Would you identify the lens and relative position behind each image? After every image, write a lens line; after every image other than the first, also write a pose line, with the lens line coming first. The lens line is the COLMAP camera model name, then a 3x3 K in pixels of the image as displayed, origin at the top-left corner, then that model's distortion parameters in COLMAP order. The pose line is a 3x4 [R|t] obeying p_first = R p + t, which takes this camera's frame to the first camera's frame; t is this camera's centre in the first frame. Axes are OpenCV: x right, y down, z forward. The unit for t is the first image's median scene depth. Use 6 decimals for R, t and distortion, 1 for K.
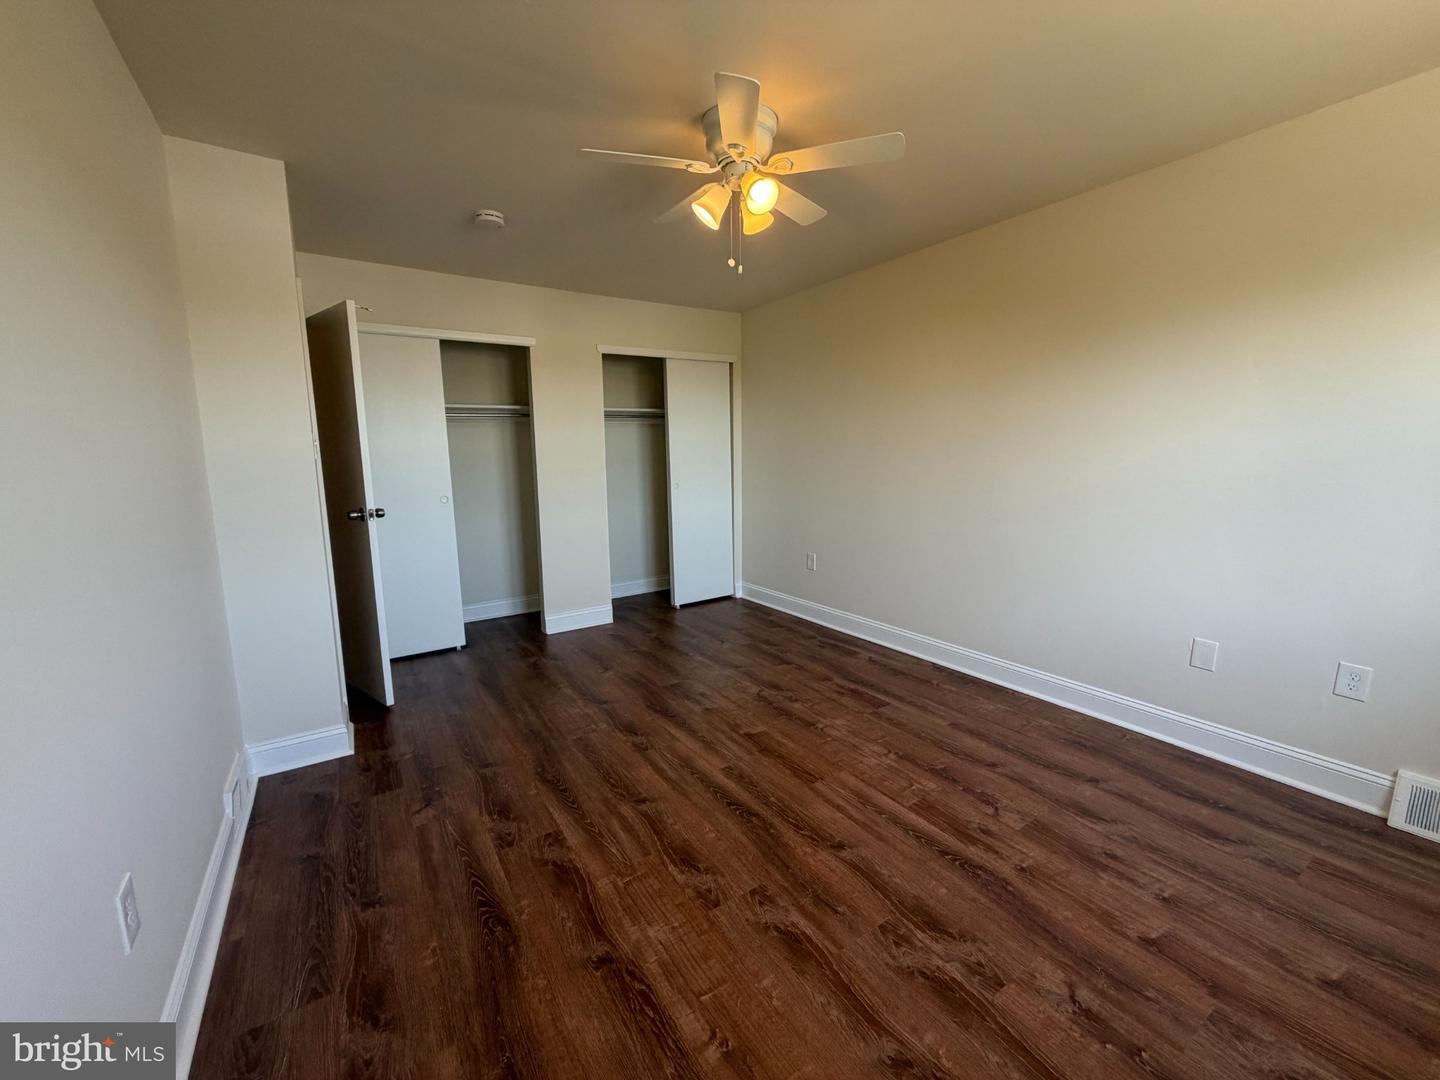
lens RADIAL K [[573.4, 0, 712.7], [0, 573.4, 541.8], [0, 0, 1]] dist [0.000075, -0.000216]
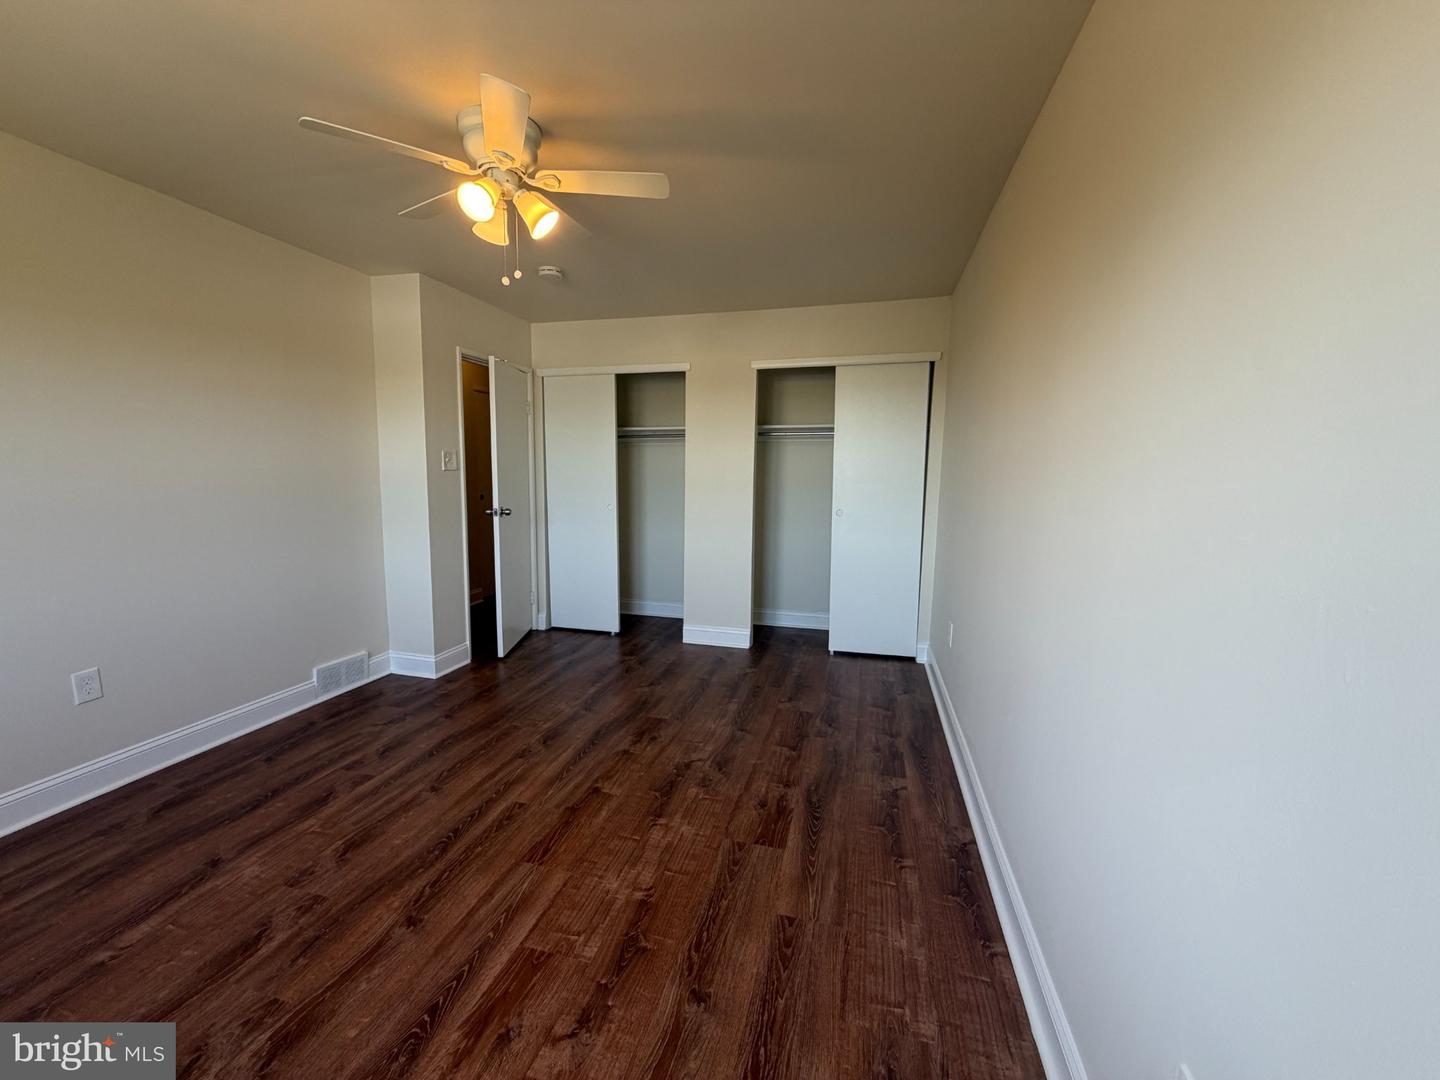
lens RADIAL K [[573.4, 0, 712.7], [0, 573.4, 541.8], [0, 0, 1]] dist [0.000075, -0.000216]
pose [[0.665516, 0.114670, -0.737523, 0.813873], [-0.136838, 0.990125, 0.030466, -0.098475], [0.733733, 0.080646, 0.674635, 0.514244]]
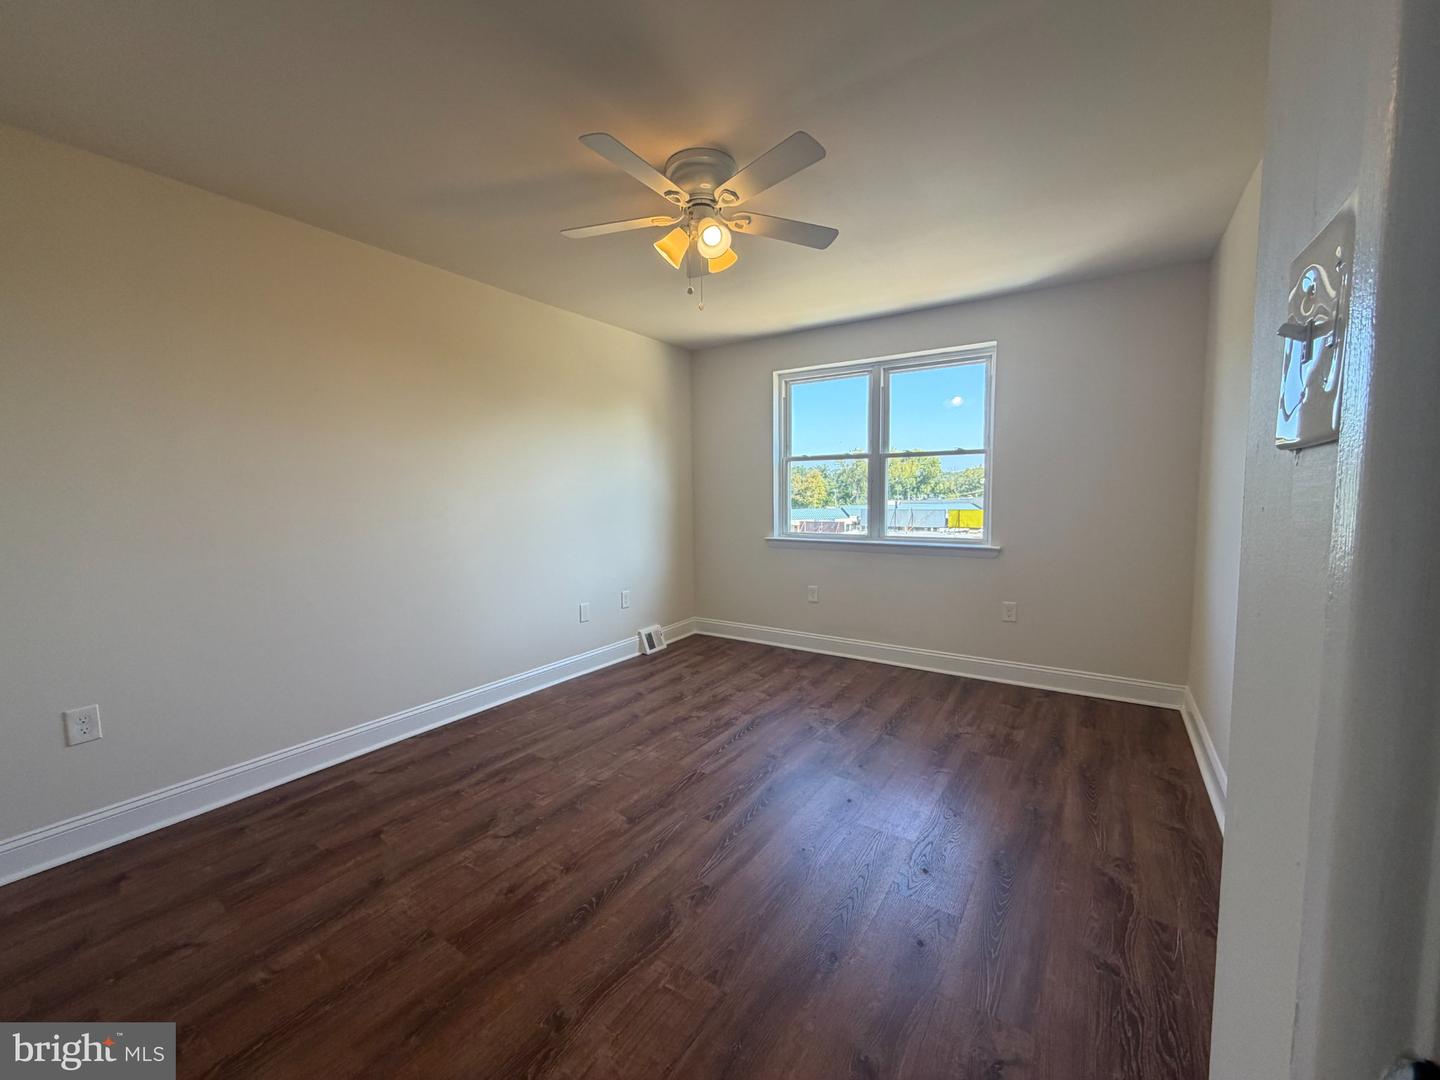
lens RADIAL K [[573.4, 0, 712.7], [0, 573.4, 541.8], [0, 0, 1]] dist [0.000075, -0.000216]
pose [[-0.386880, -0.064135, 0.919897, -0.740396], [0.156597, 0.978519, 0.134082, -0.156359], [-0.908736, 0.195926, -0.368526, 1.147723]]
